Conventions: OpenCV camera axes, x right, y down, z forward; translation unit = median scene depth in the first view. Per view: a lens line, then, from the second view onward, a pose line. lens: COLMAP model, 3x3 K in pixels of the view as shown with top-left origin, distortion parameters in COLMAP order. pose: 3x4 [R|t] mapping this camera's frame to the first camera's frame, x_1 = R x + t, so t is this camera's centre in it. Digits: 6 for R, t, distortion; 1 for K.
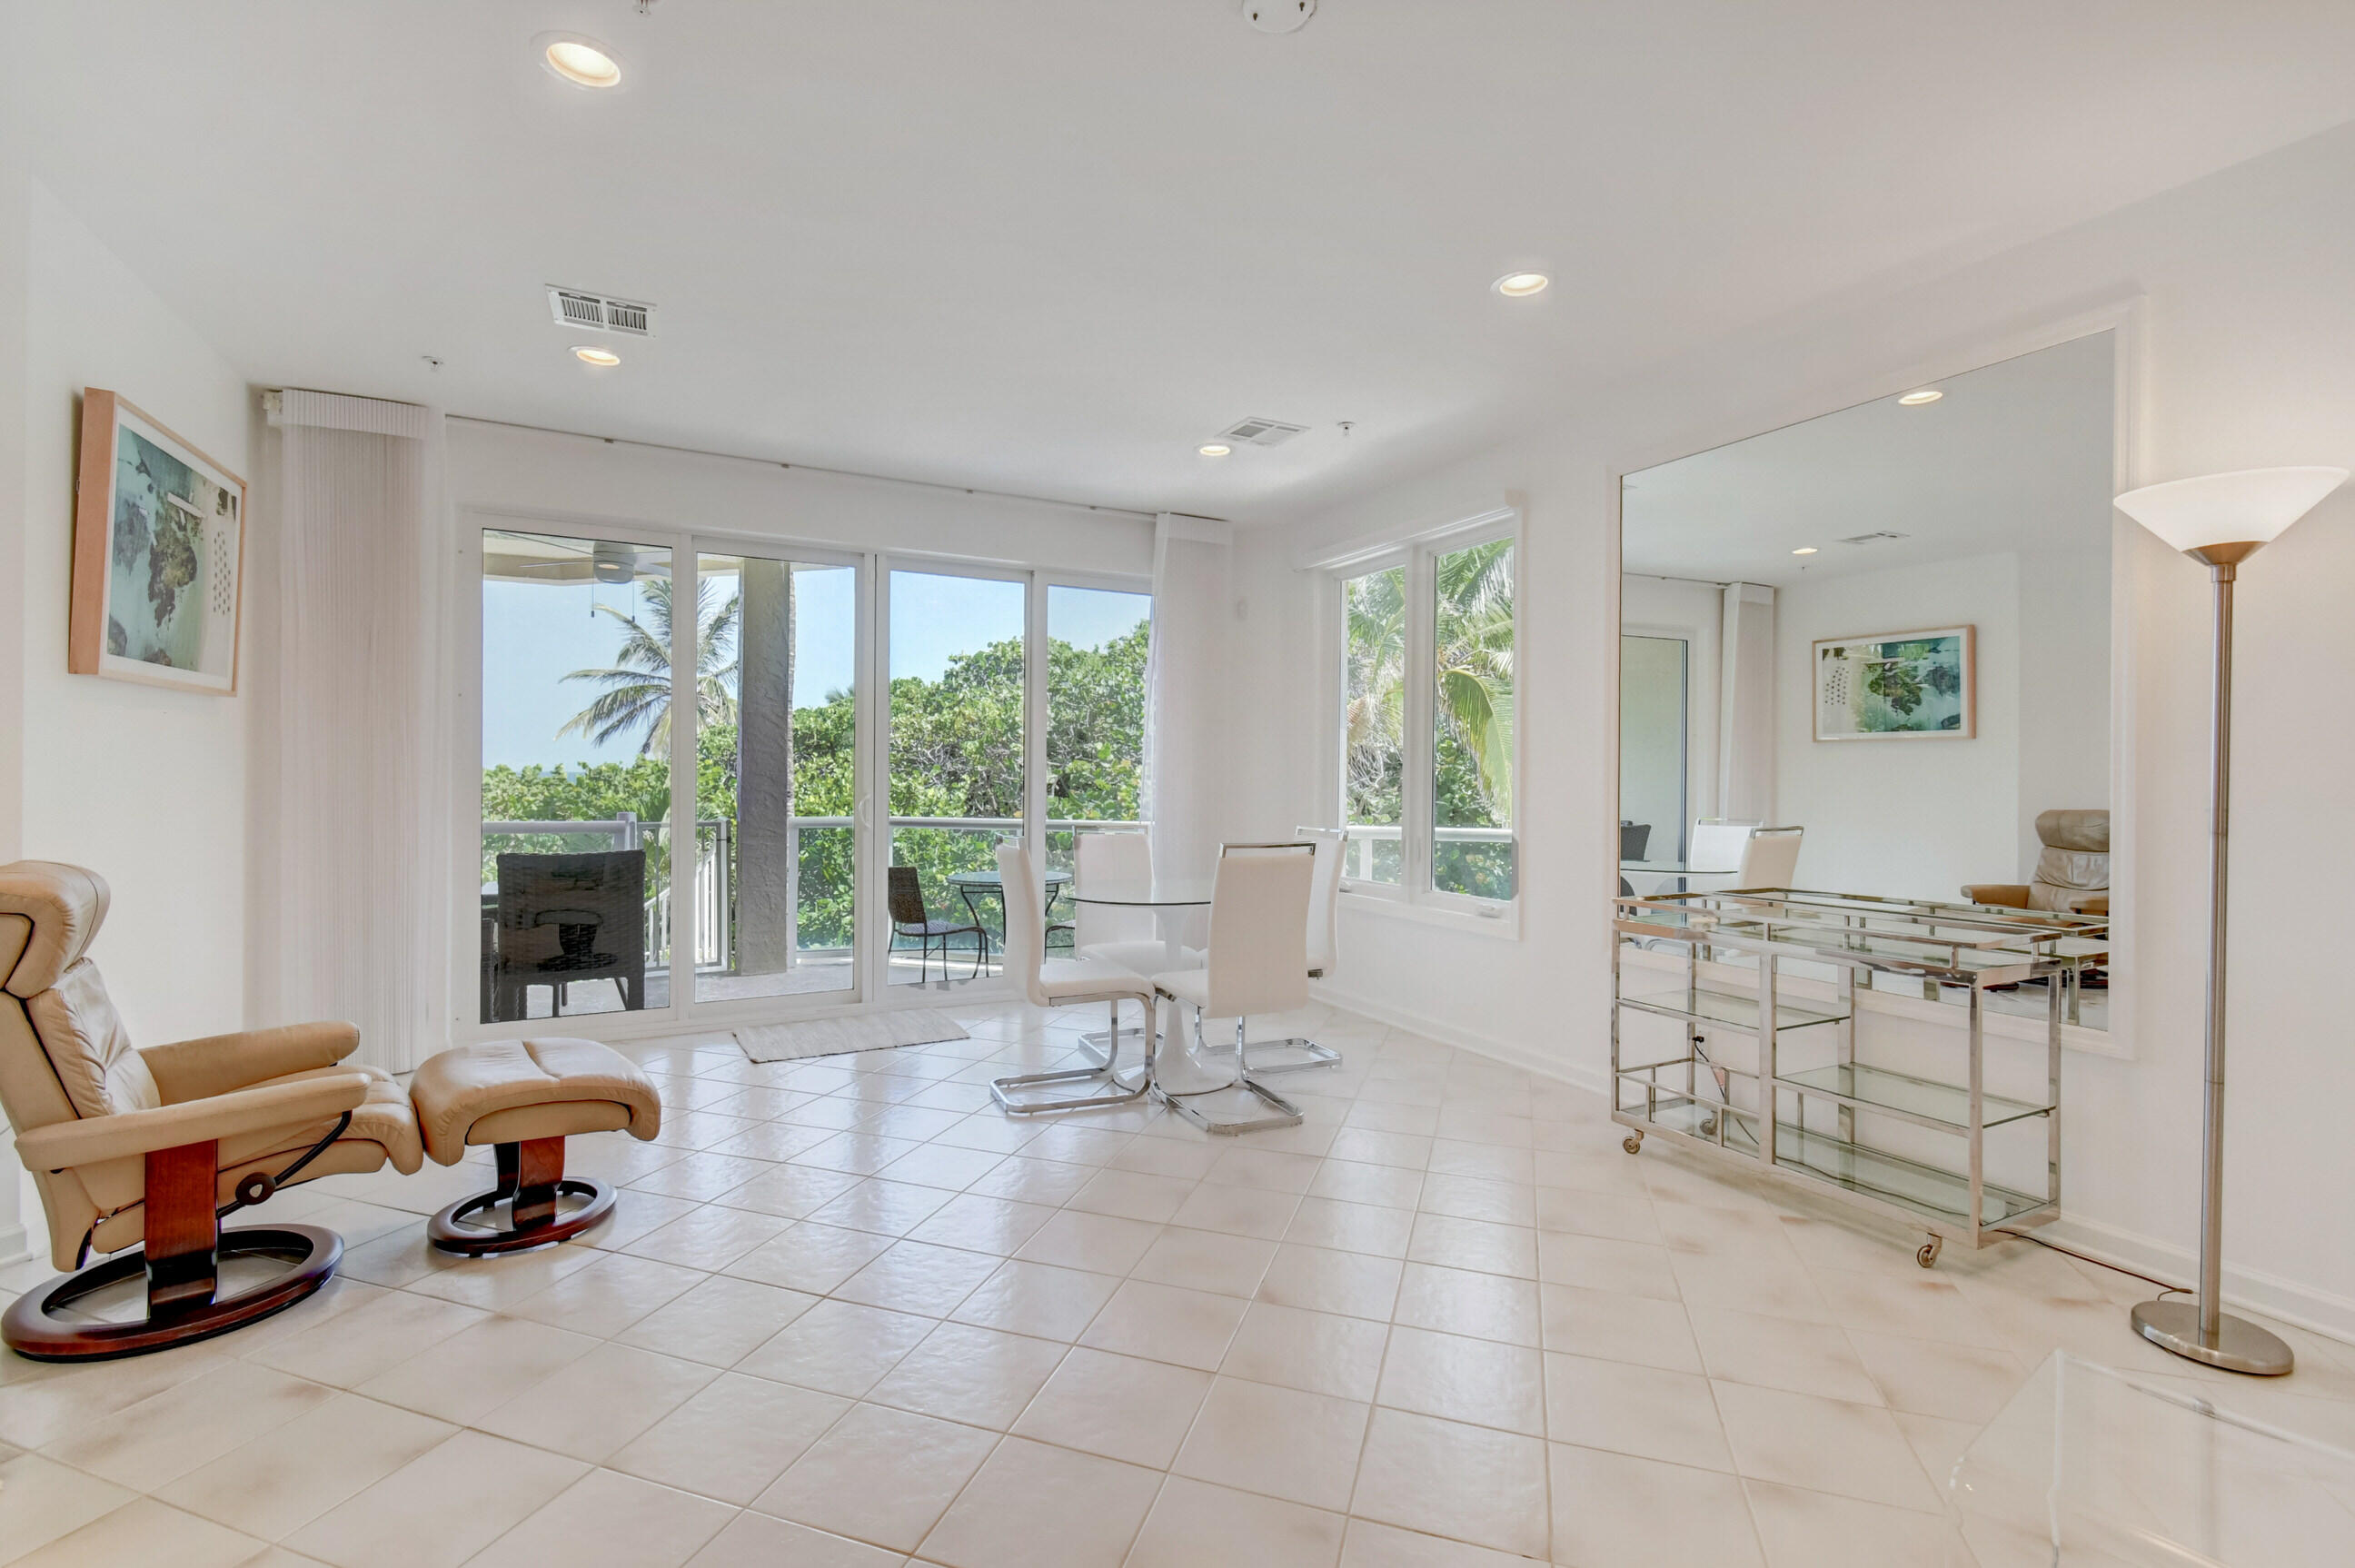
lens RADIAL K [[1031.4, 0, 1184.3], [0, 1031.4, 762.8], [0, 0, 1]] dist [0.001858, -0.000977]
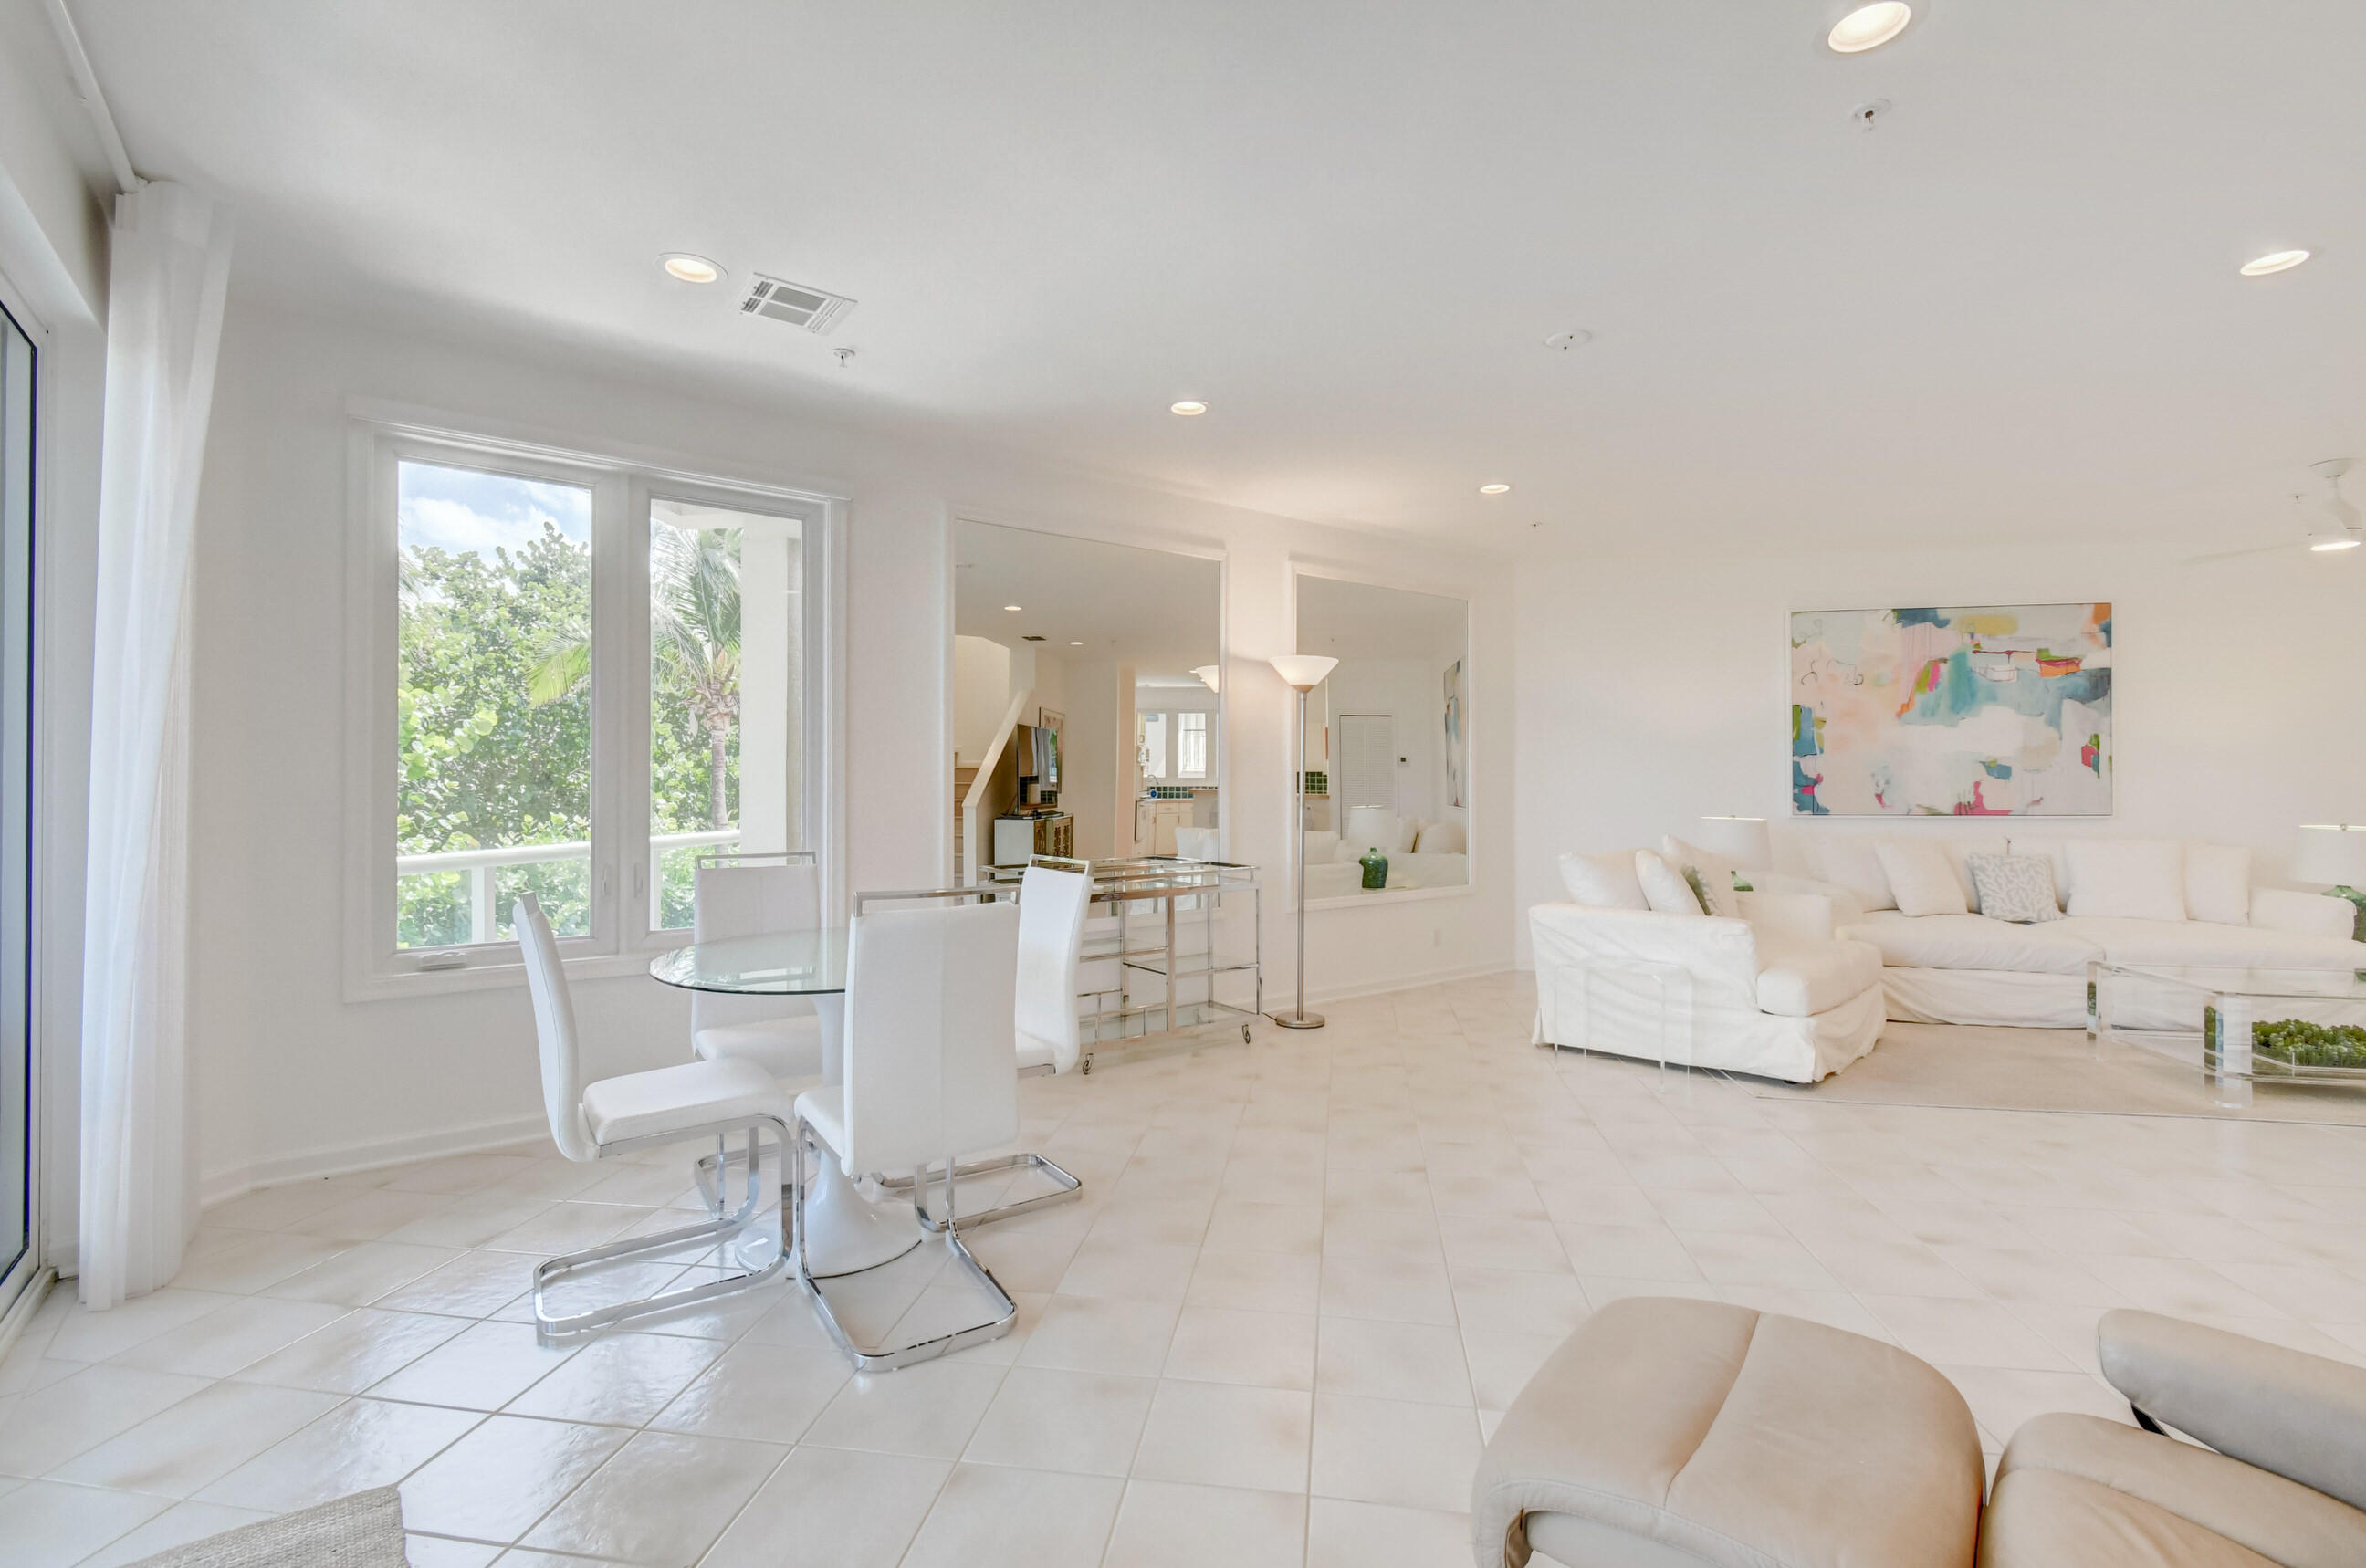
lens RADIAL K [[1036.3, 0, 1168.0], [0, 1036.3, 775.4], [0, 0, 1]] dist [0.001858, -0.000977]
pose [[-0.139990, 0.006903, 0.990129, -0.416552], [-0.014983, 0.999846, -0.009090, 0.008334], [-0.990040, -0.016108, -0.139865, 0.518590]]
